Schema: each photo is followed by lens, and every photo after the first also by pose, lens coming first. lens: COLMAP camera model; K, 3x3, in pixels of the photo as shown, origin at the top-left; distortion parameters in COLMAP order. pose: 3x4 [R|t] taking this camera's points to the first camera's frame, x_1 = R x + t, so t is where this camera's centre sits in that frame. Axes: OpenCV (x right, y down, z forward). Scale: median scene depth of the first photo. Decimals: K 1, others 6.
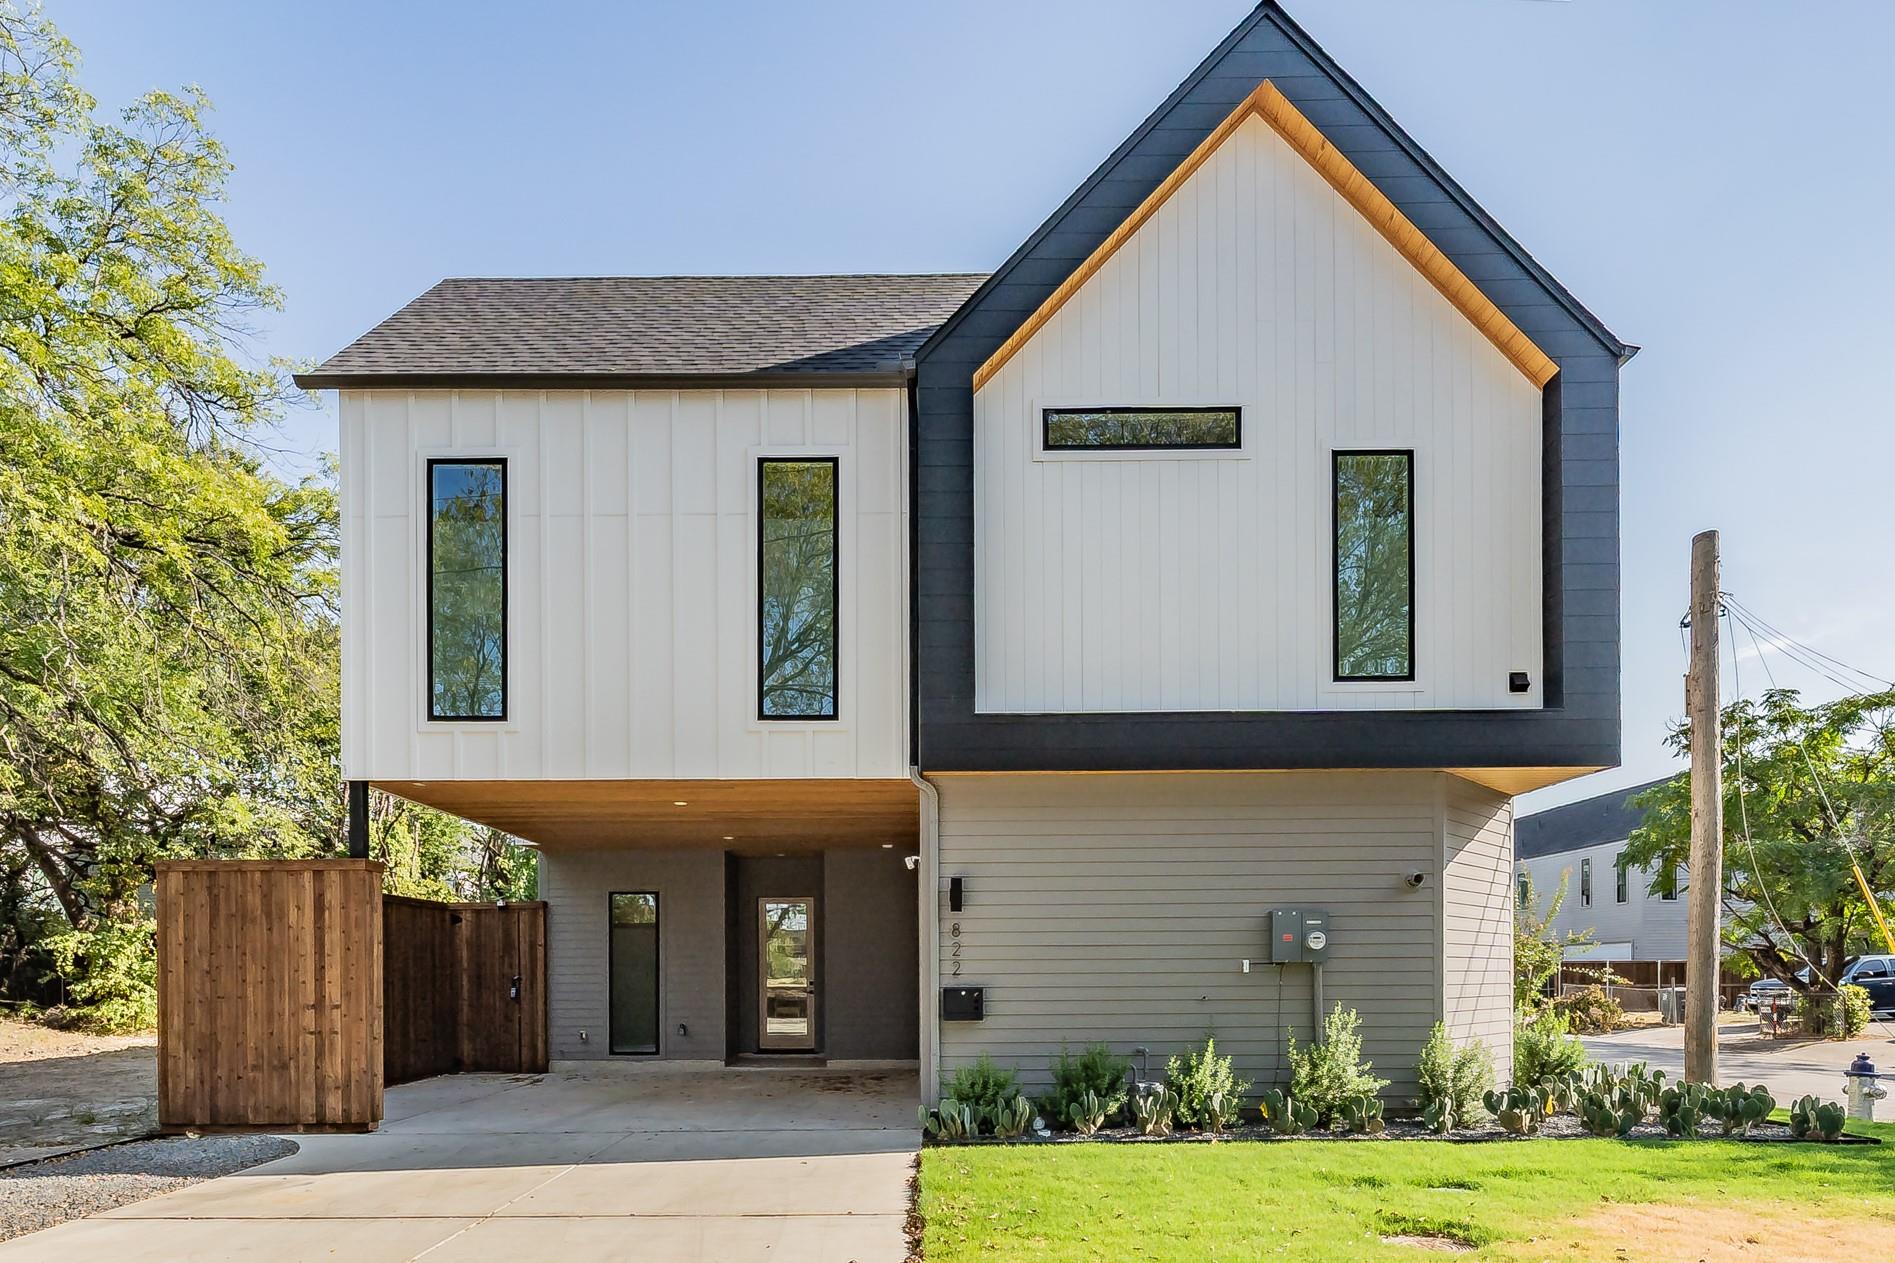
lens RADIAL K [[682.0, 0, 947.5], [0, 682.0, 631.5], [0, 0, 1]] dist [-0.000053, 0.000016]
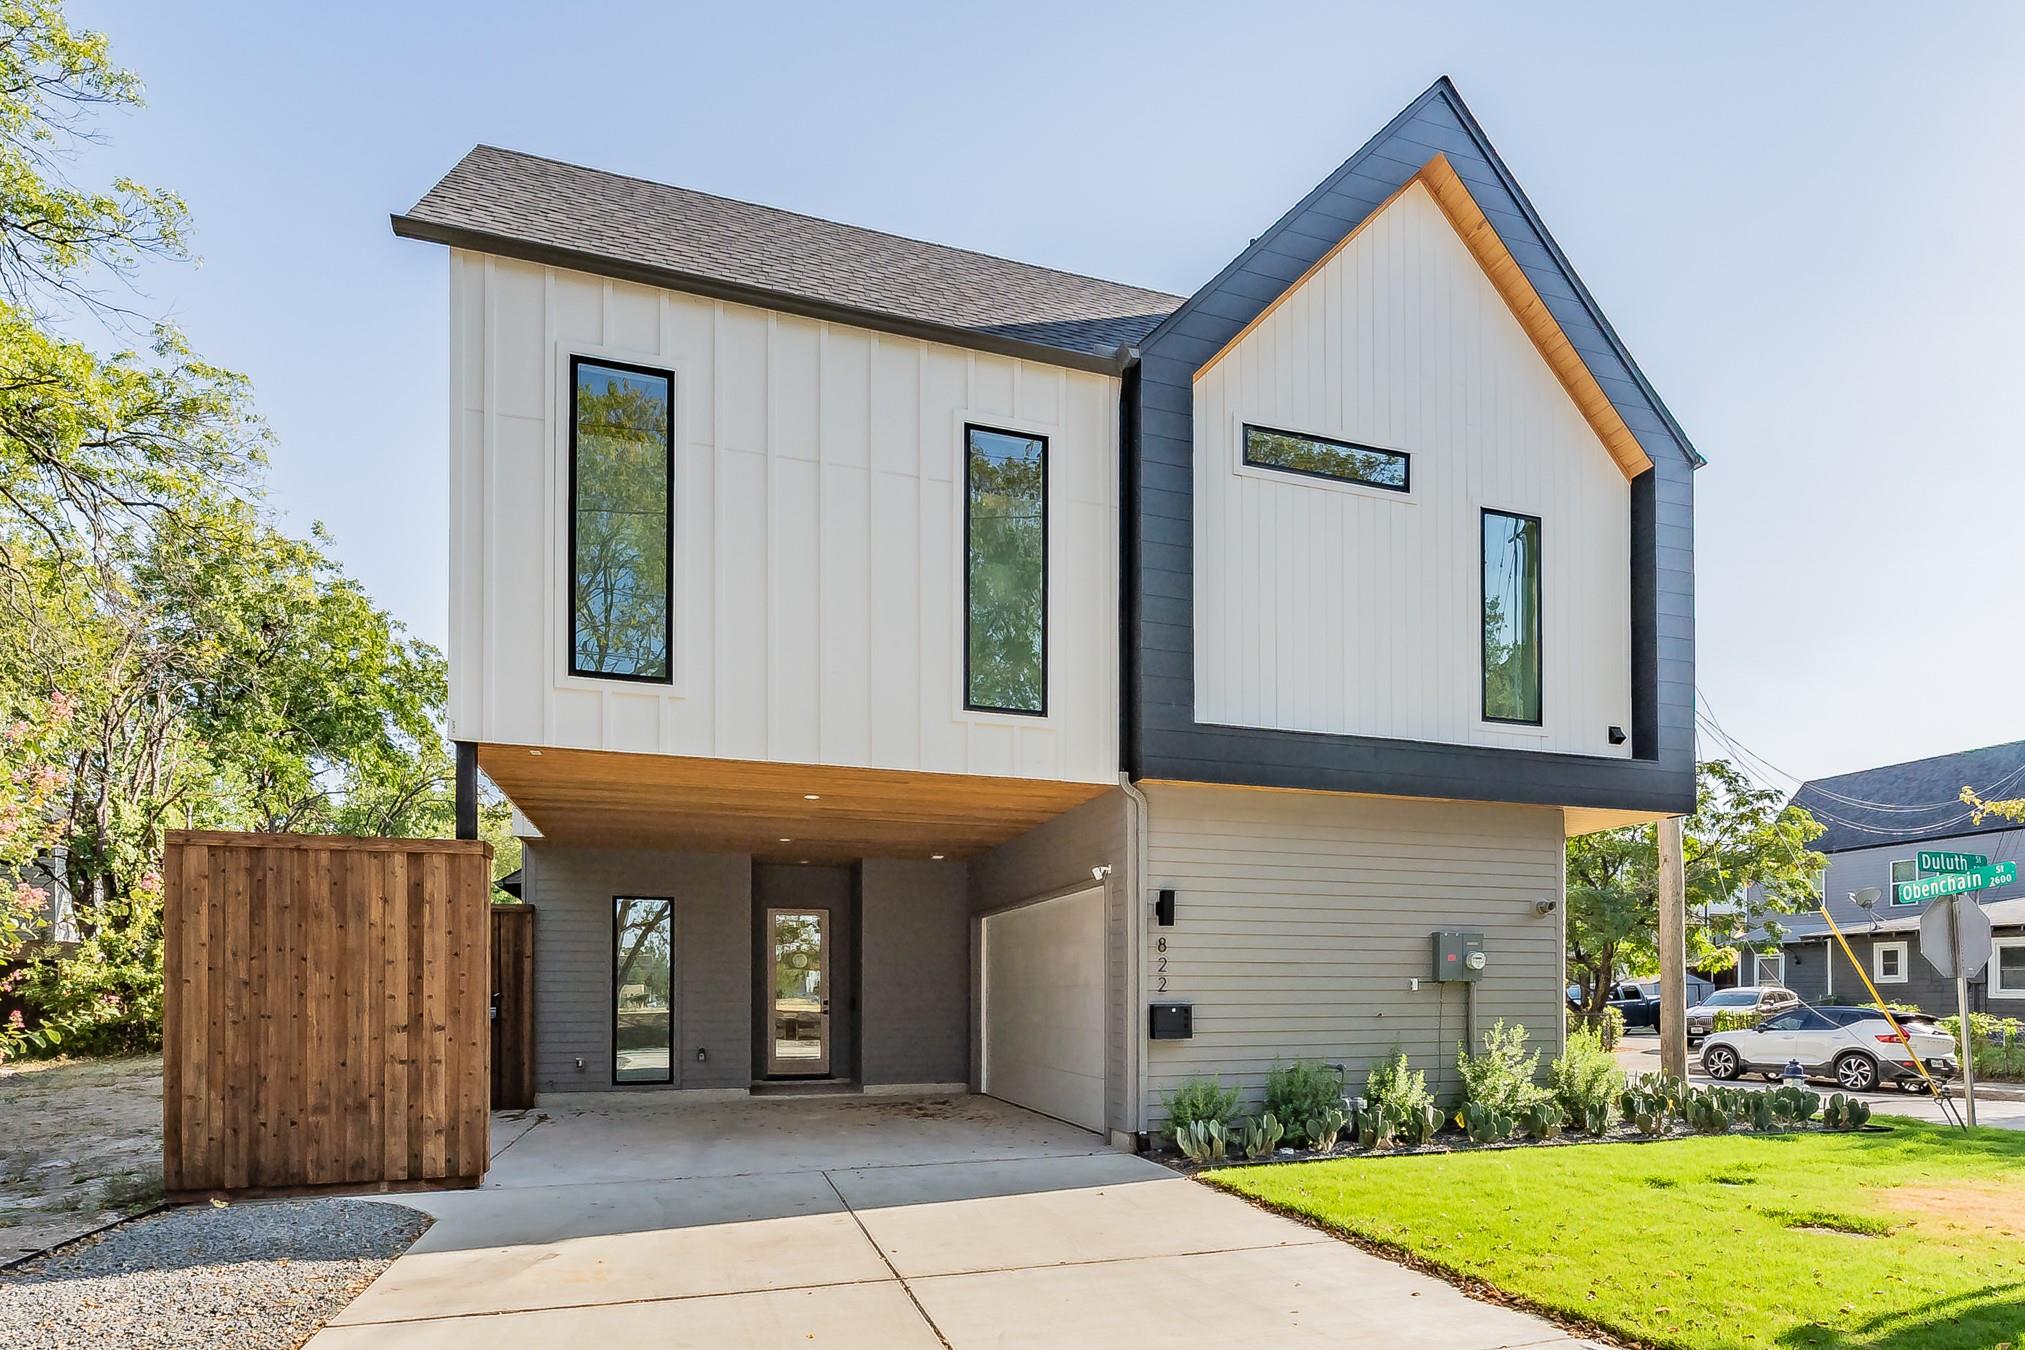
lens RADIAL K [[697.3, 0, 1016.4], [0, 697.3, 646.5], [0, 0, 1]] dist [0.000203, -0.000034]
pose [[0.973245, 0.105691, 0.204017, -0.417389], [-0.106070, 0.994317, -0.009107, 0.048469], [-0.203820, -0.012777, 0.978925, 0.081820]]
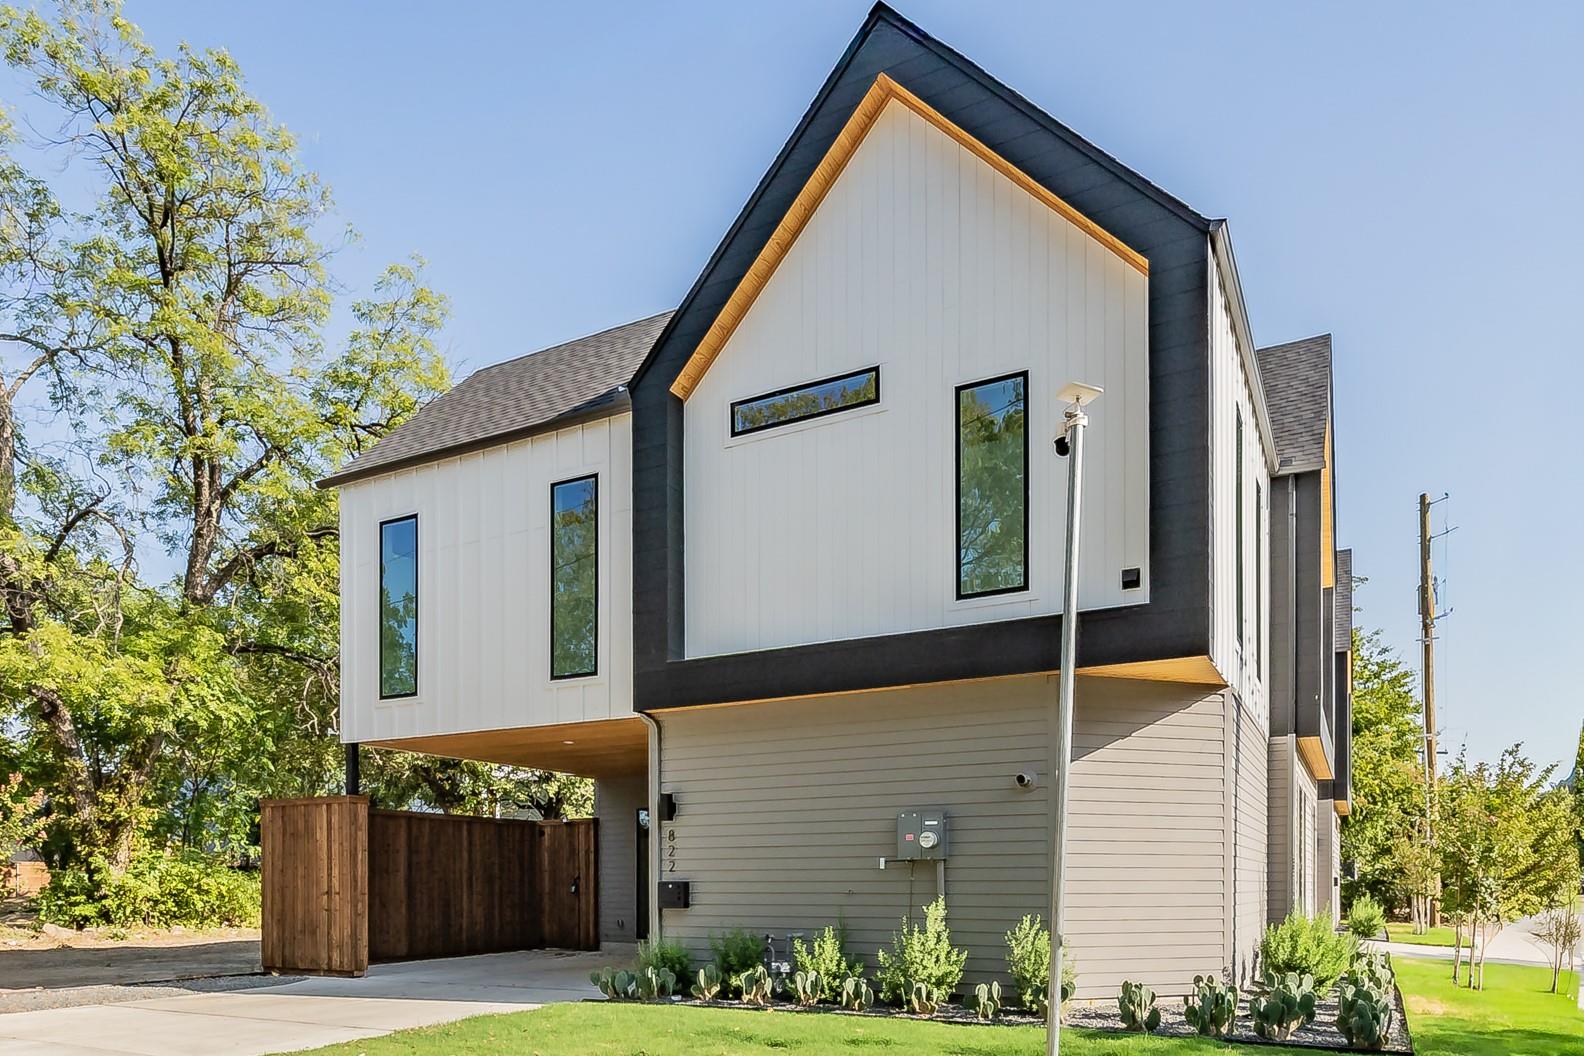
lens RADIAL K [[612.7, 0, 795.9], [0, 612.7, 548.0], [0, 0, 1]] dist [0.001277, 0.000114]
pose [[0.943998, -0.154897, -0.291333, 0.620400], [0.147325, 0.987928, -0.047891, -0.000110], [0.295234, 0.002288, 0.955422, -0.017127]]
